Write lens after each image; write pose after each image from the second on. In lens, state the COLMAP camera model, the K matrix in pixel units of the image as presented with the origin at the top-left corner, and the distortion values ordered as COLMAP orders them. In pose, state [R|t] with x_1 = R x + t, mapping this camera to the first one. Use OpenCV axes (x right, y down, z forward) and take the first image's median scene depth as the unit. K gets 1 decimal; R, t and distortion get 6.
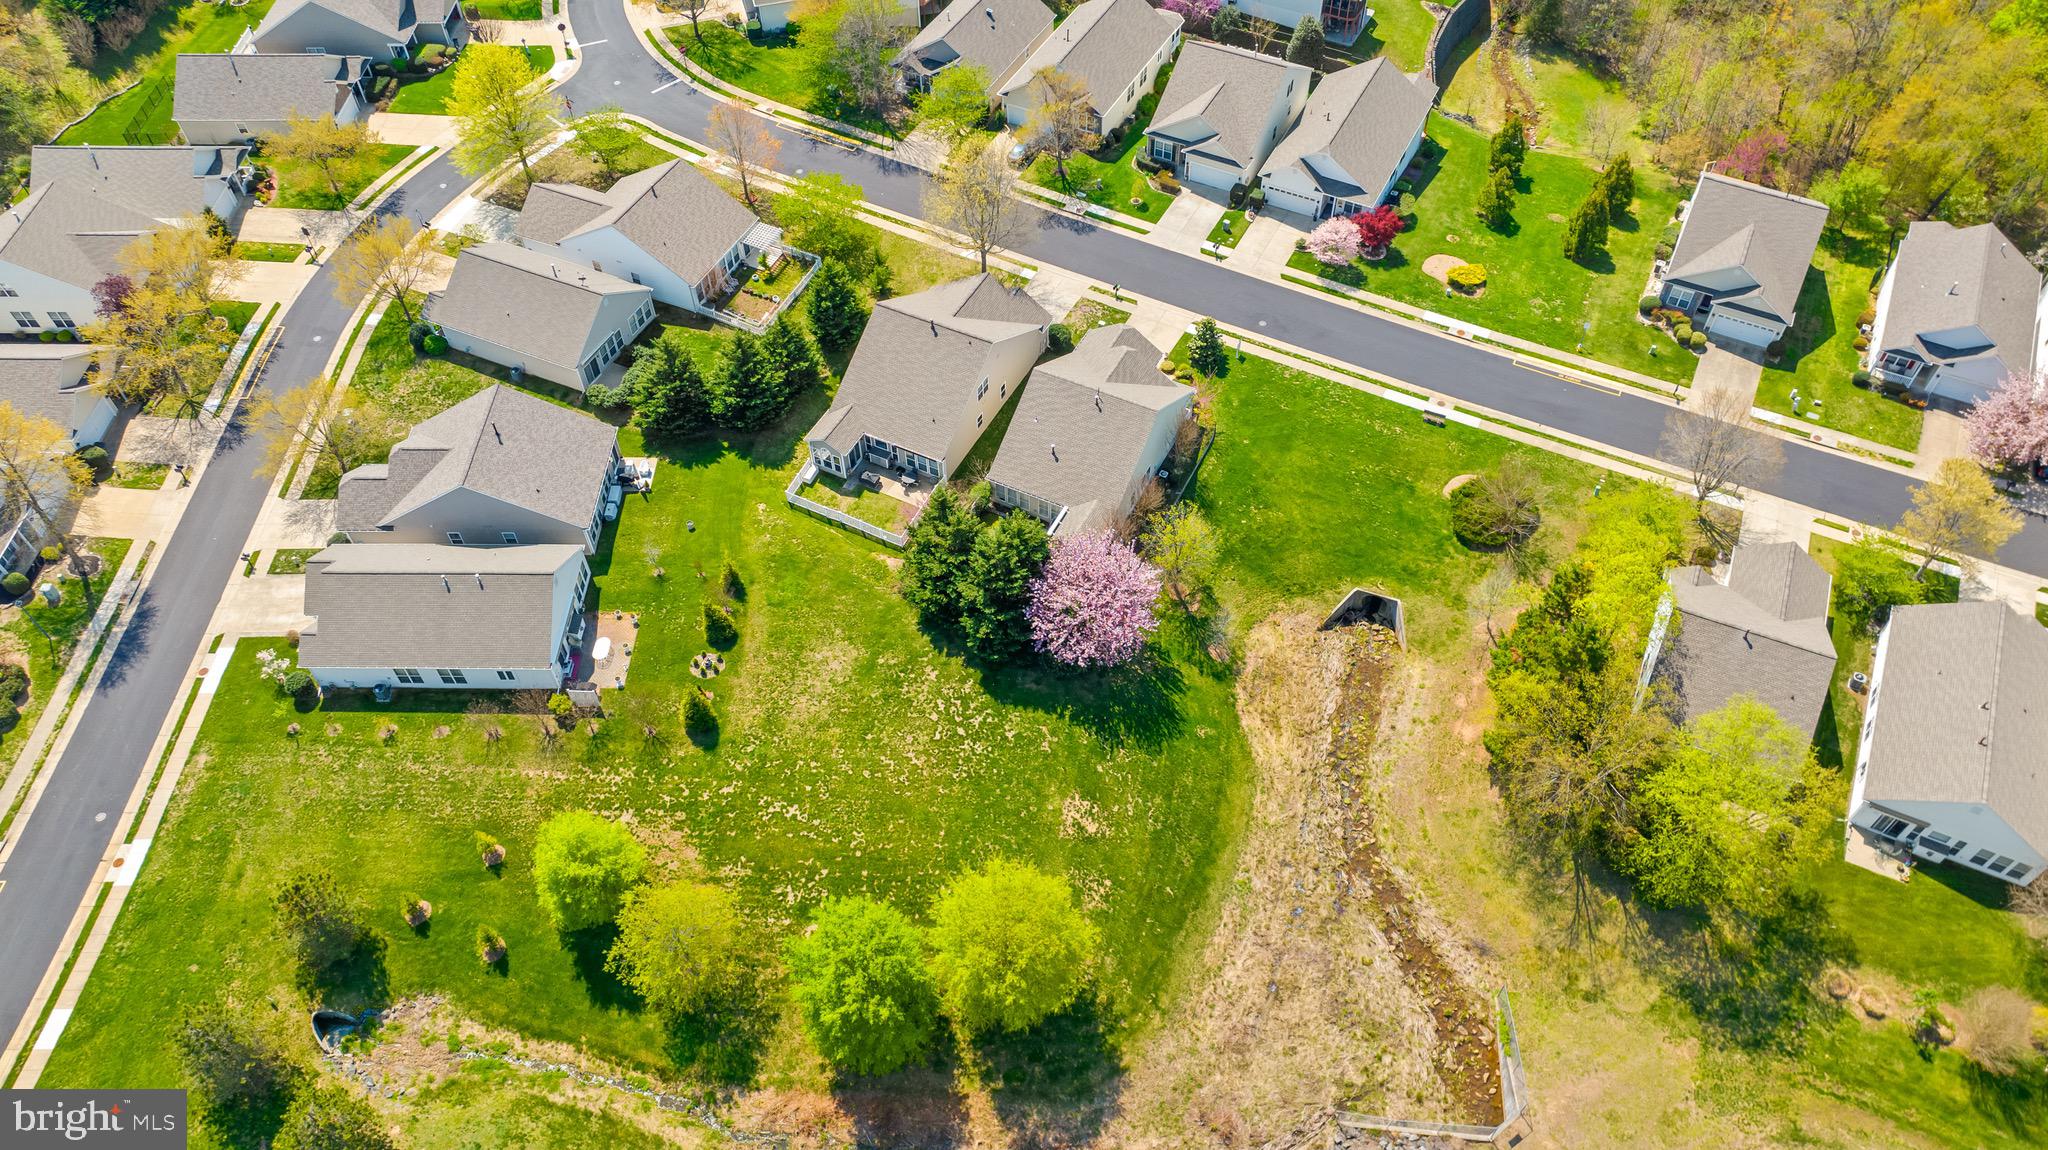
lens RADIAL K [[1428.7, 0, 1024.0], [0, 1428.7, 574.9], [0, 0, 1]] dist [-0.040230, 0.039699]
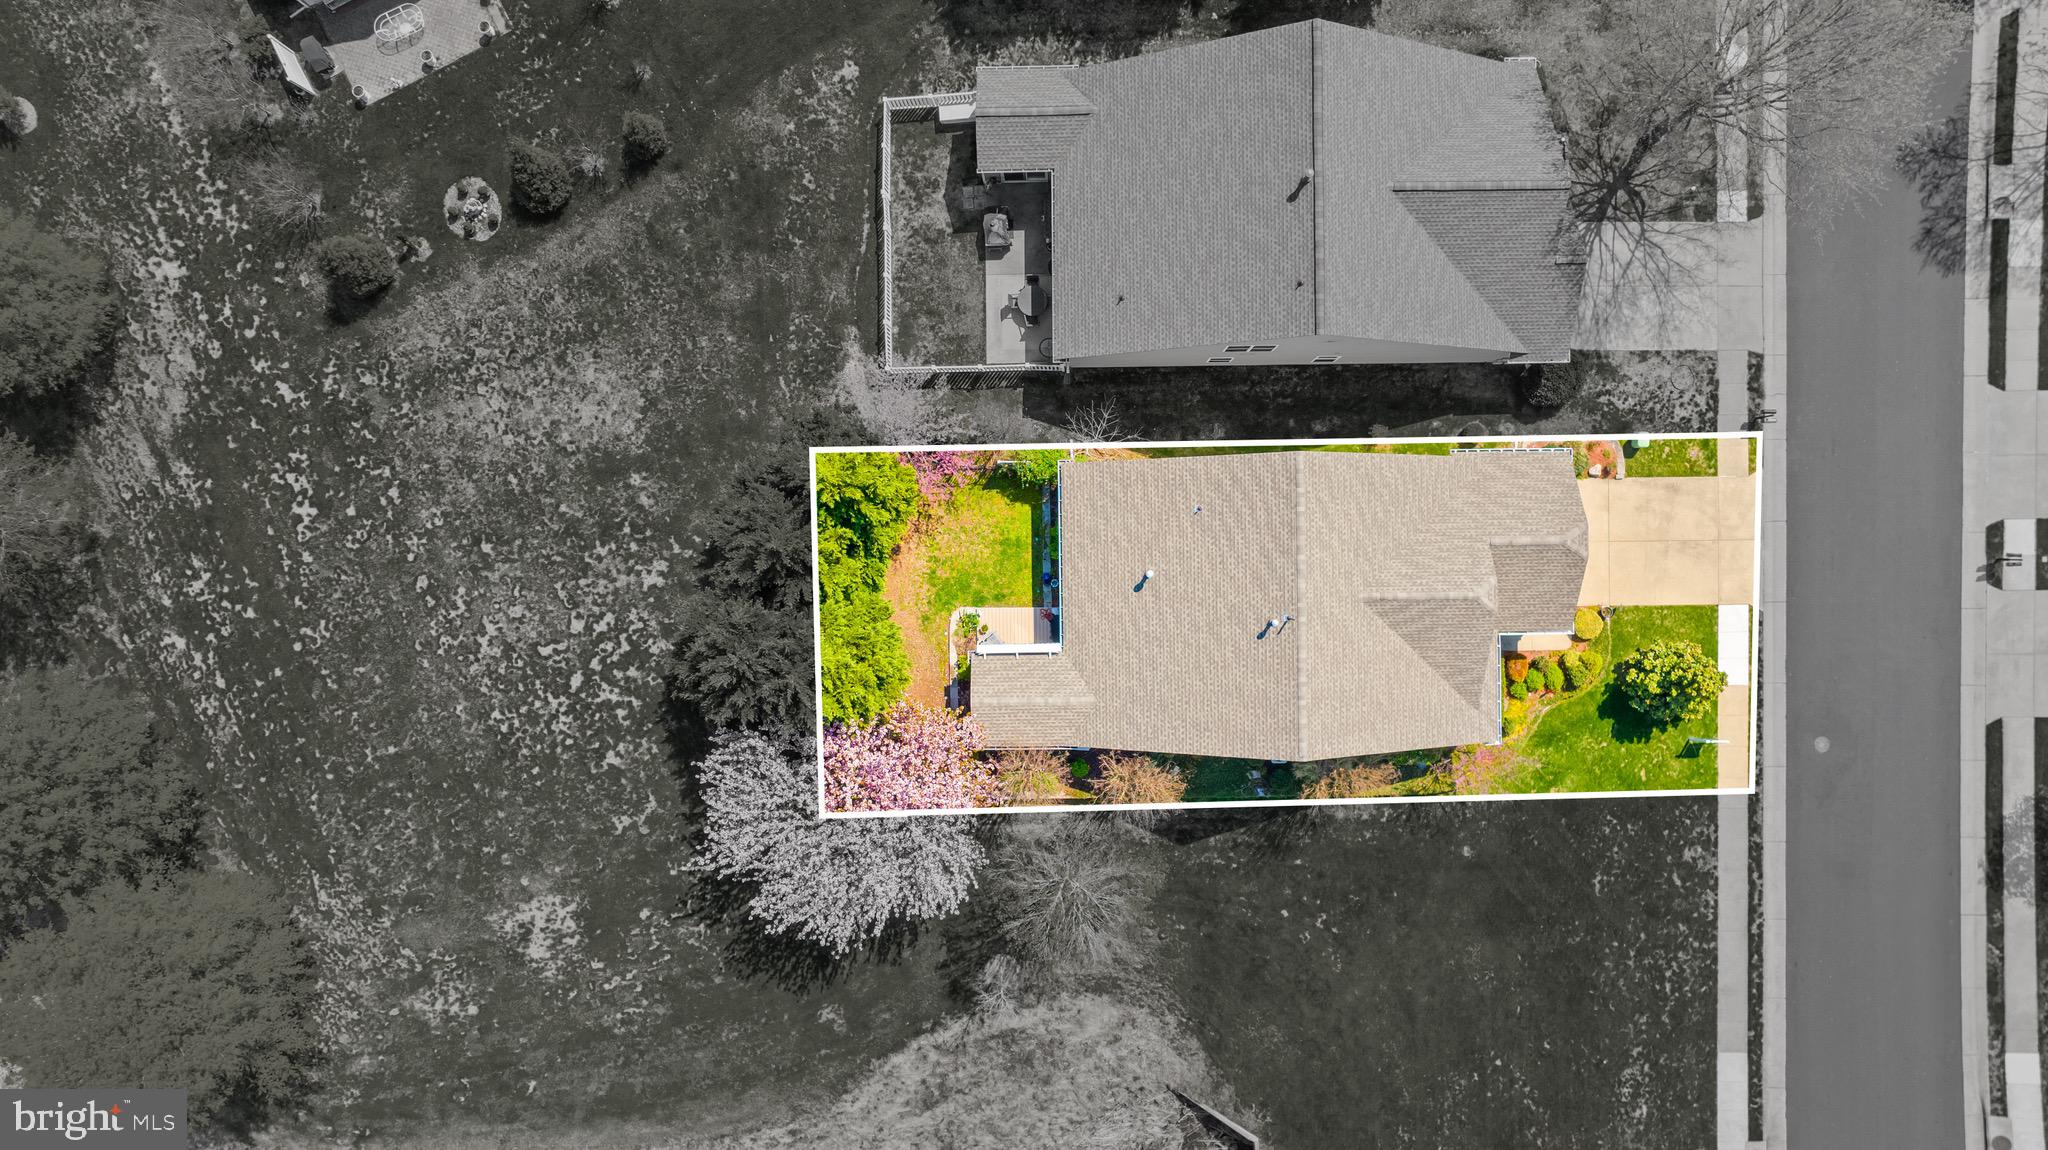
lens RADIAL K [[1428.7, 0, 1024.2], [0, 1428.7, 575.1], [0, 0, 1]] dist [-0.040230, 0.039699]
pose [[0.466367, 0.884569, 0.006367, -0.001240], [-0.681714, 0.354811, 0.639825, -0.397740], [0.563710, -0.302733, 0.768494, 0.678720]]
